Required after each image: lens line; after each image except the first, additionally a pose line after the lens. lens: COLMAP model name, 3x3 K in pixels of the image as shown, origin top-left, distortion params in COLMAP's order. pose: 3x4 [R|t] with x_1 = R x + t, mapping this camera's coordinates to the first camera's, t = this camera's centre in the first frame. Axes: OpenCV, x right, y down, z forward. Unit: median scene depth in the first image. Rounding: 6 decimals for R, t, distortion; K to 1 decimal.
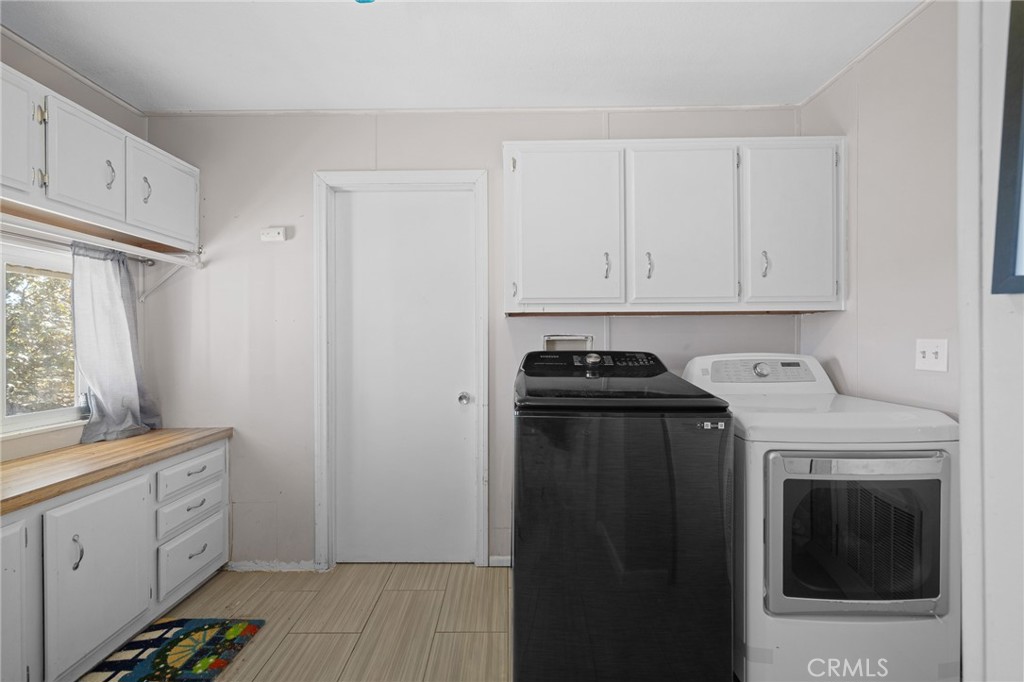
lens RADIAL K [[441.9, 0, 515.1], [0, 441.9, 337.9], [0, 0, 1]] dist [0.000287, 0.000348]
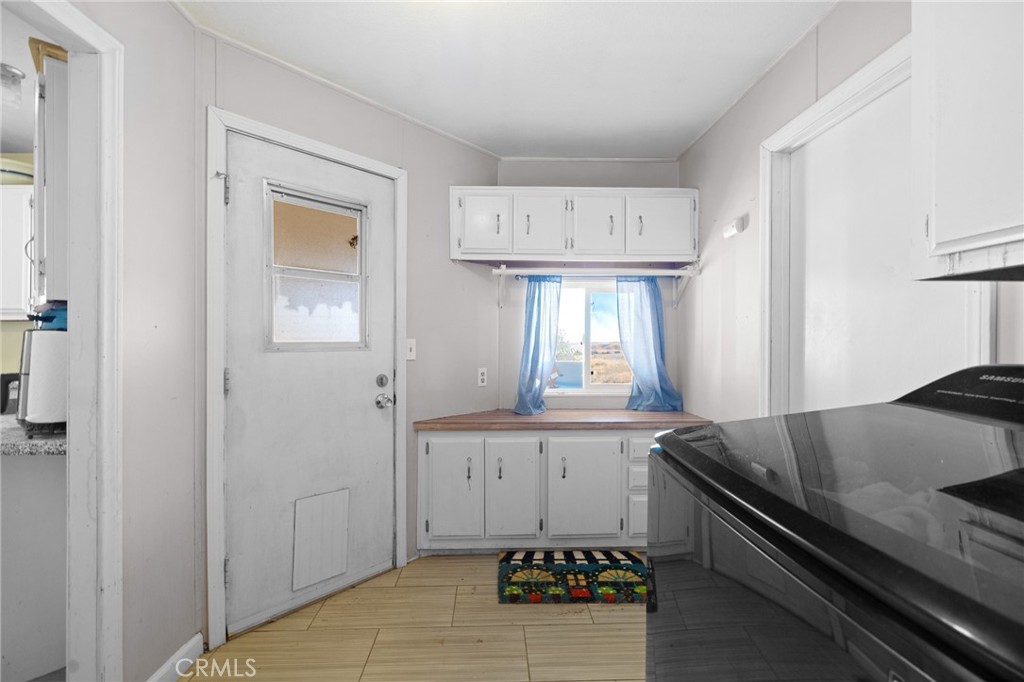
lens RADIAL K [[438.7, 0, 502.9], [0, 438.7, 338.4], [0, 0, 1]] dist [0.002225, 0.000489]
pose [[0.003214, -0.001103, -0.999994, 0.477504], [0.004128, 0.999991, -0.001090, 0.004271], [0.999986, -0.004124, 0.003218, 0.581569]]
